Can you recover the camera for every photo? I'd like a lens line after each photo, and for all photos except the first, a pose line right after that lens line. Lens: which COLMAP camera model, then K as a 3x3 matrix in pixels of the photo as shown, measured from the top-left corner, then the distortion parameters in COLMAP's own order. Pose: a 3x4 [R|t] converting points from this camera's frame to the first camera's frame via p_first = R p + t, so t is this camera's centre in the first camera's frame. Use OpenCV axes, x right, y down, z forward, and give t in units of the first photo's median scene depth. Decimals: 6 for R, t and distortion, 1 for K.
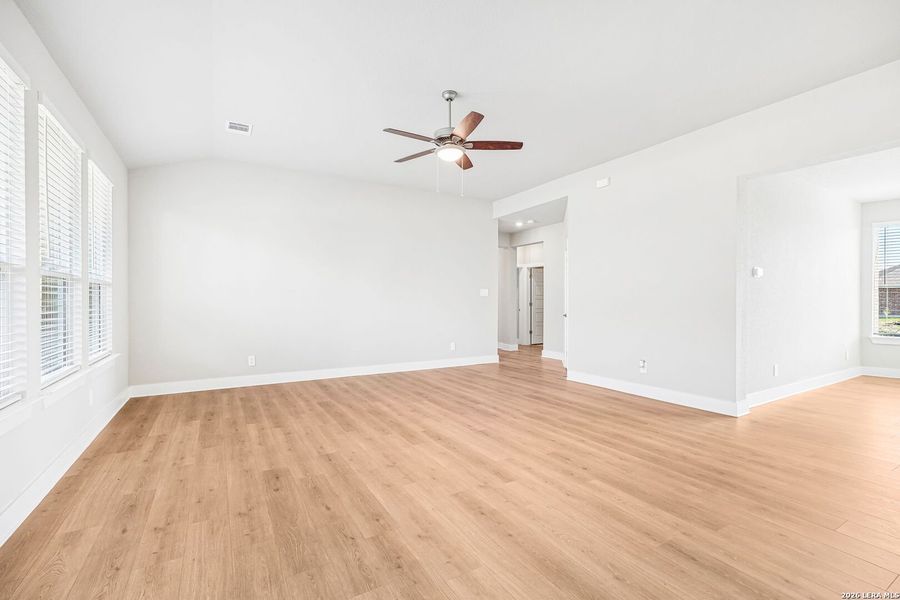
lens RADIAL K [[395.9, 0, 446.8], [0, 395.9, 301.7], [0, 0, 1]] dist [-0.002643, 0.000302]
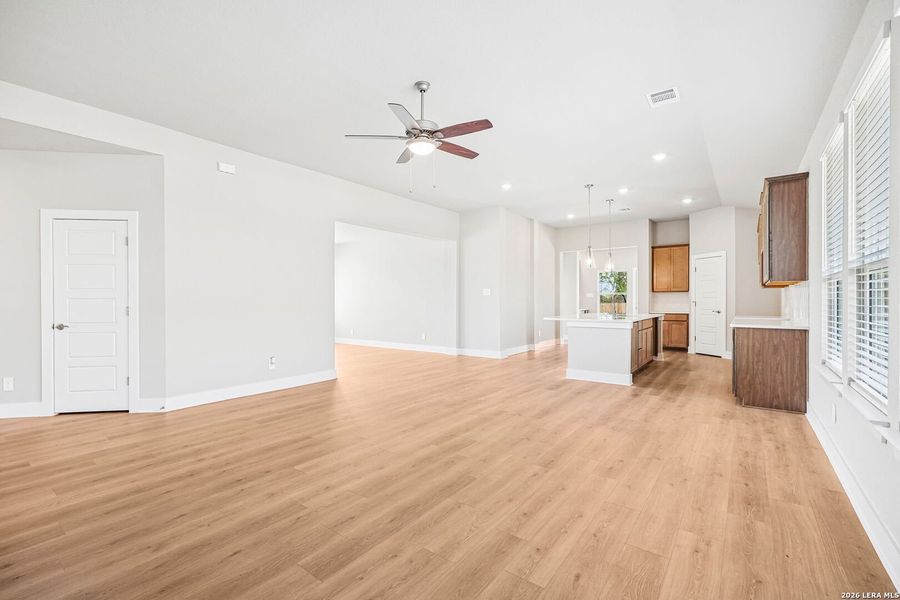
lens RADIAL K [[395.9, 0, 446.8], [0, 395.9, 301.7], [0, 0, 1]] dist [-0.002643, 0.000302]
pose [[-0.381948, -0.000442, 0.924184, -0.938332], [0.003752, 0.999991, 0.002029, -0.001322], [-0.924176, 0.004242, -0.381942, 1.370663]]
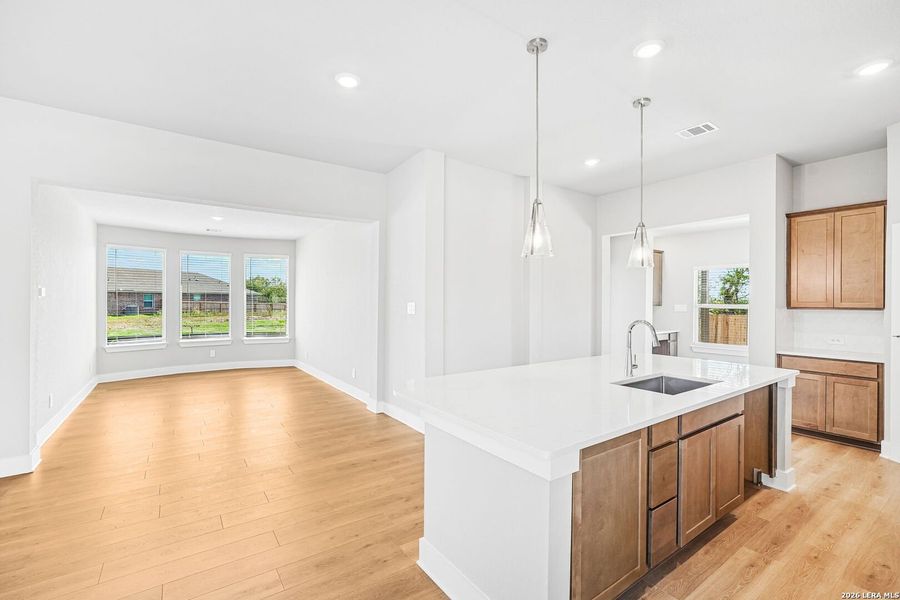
lens RADIAL K [[391.1, 0, 447.0], [0, 391.1, 301.8], [0, 0, 1]] dist [0.000223, 0.000462]
pose [[-0.079171, 0.002230, 0.996859, -0.158932], [-0.004608, 0.999986, -0.002603, -0.070562], [-0.996850, -0.004799, -0.079160, 0.242571]]
